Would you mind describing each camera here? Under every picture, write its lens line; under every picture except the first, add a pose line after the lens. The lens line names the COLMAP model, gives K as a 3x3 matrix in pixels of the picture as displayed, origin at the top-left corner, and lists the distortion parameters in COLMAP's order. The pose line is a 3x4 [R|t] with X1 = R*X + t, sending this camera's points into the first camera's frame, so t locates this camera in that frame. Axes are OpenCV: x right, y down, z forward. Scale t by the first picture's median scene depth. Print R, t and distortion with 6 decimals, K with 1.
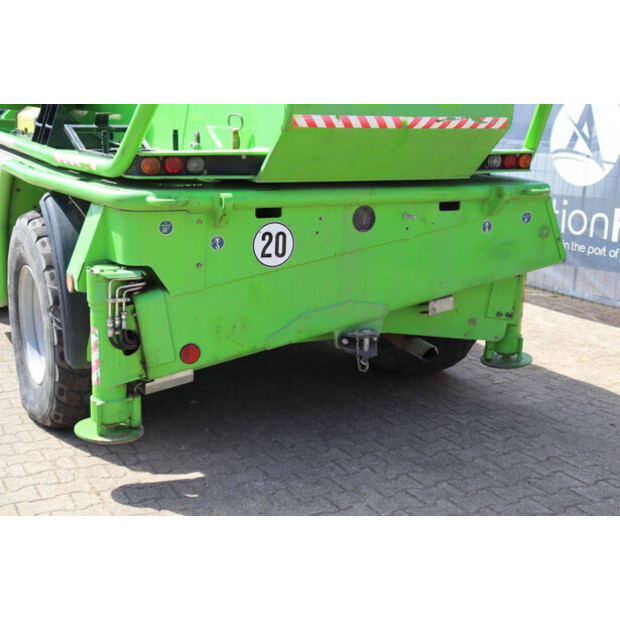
lens RADIAL K [[871.6, 0, 310.2], [0, 871.6, 298.7], [0, 0, 1]] dist [0.038699, 0.108239]
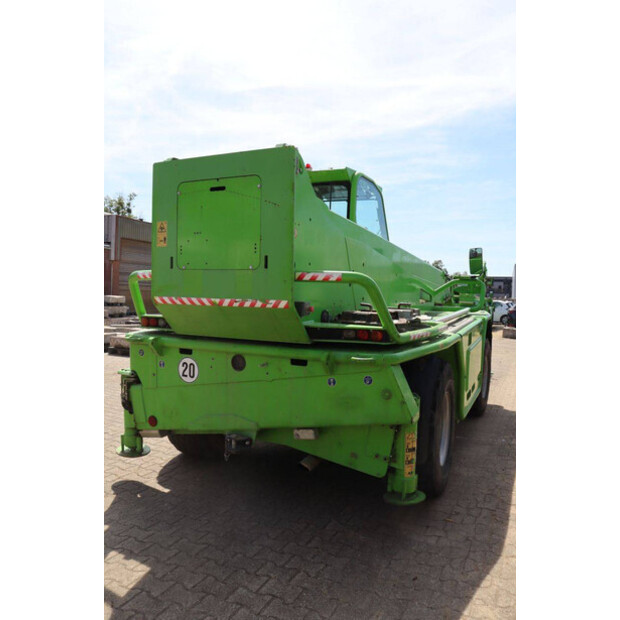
lens RADIAL K [[504.4, 0, 310.0], [0, 504.4, 310.0], [0, 0, 1]] dist [-0.141265, 0.081589]
pose [[0.606263, 0.026805, -0.794812, 0.886641], [-0.175709, 0.979247, -0.101001, -0.120584], [0.775610, 0.200889, 0.598392, 0.566315]]
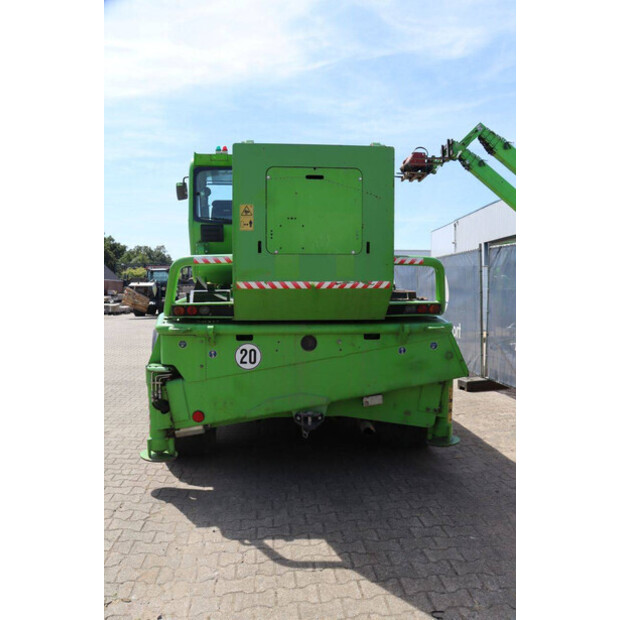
lens RADIAL K [[547.3, 0, 310.0], [0, 547.3, 310.0], [0, 0, 1]] dist [-0.121693, 0.003957]
pose [[0.923390, 0.000431, -0.383864, 0.477693], [-0.061160, 0.987390, -0.146013, -0.002974], [0.378961, 0.158304, 0.911772, 0.056532]]
